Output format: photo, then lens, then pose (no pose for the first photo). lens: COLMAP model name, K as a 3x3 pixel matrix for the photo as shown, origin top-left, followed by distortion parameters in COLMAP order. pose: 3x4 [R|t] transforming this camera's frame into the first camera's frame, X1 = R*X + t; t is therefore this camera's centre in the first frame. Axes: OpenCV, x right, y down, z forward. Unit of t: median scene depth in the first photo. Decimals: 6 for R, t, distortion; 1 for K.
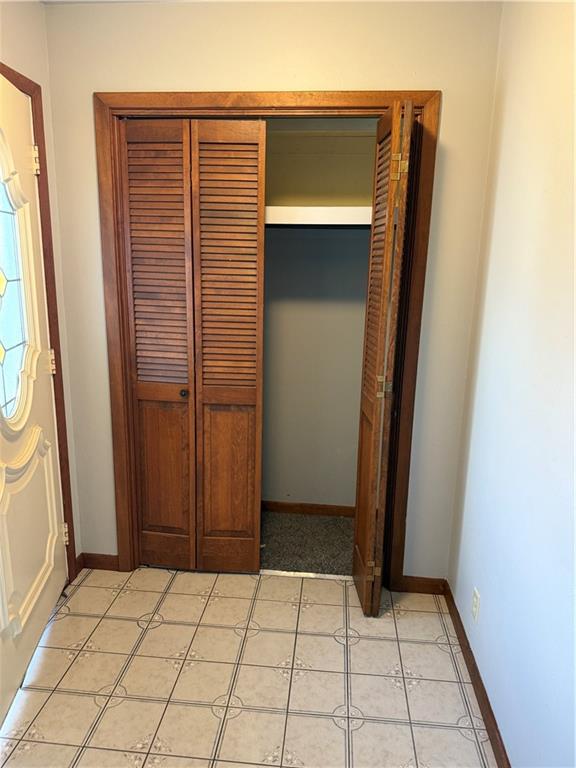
lens RADIAL K [[536.2, 0, 291.0], [0, 536.2, 382.1], [0, 0, 1]] dist [0.050259, -0.005687]
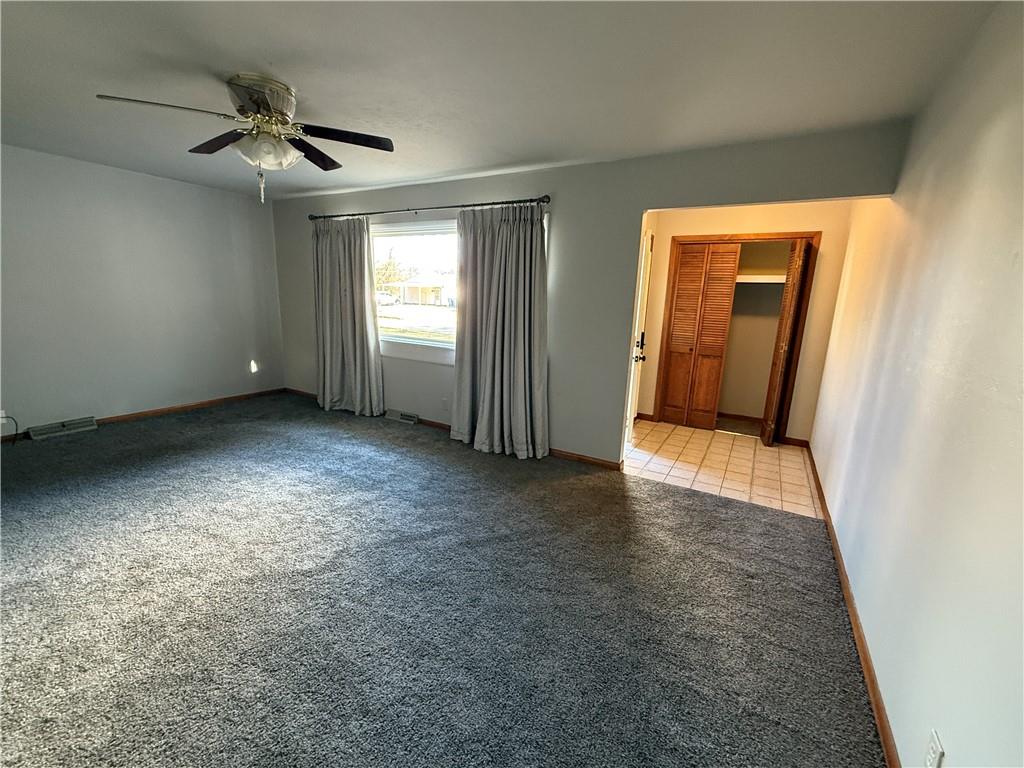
lens RADIAL K [[432.0, 0, 515.6], [0, 432.0, 385.5], [0, 0, 1]] dist [-0.000557, -0.000337]
pose [[0.906083, 0.098590, -0.411452, -0.097266], [-0.113982, 0.993398, -0.012972, 0.307178], [0.407457, 0.058652, 0.911339, -1.154587]]
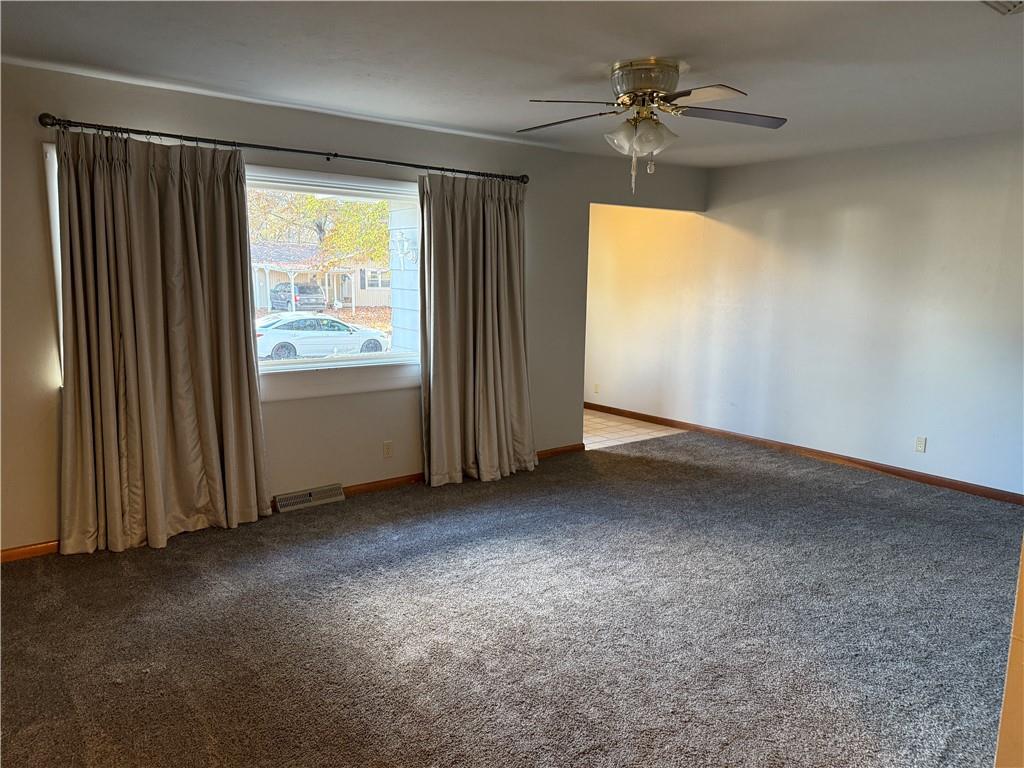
lens RADIAL K [[714.9, 0, 510.3], [0, 714.9, 382.1], [0, 0, 1]] dist [0.050259, -0.005687]
pose [[0.738661, -0.115637, 0.664085, -3.322760], [0.157721, 0.987477, -0.003485, 0.250953], [-0.655366, 0.107314, 0.747649, -1.483166]]
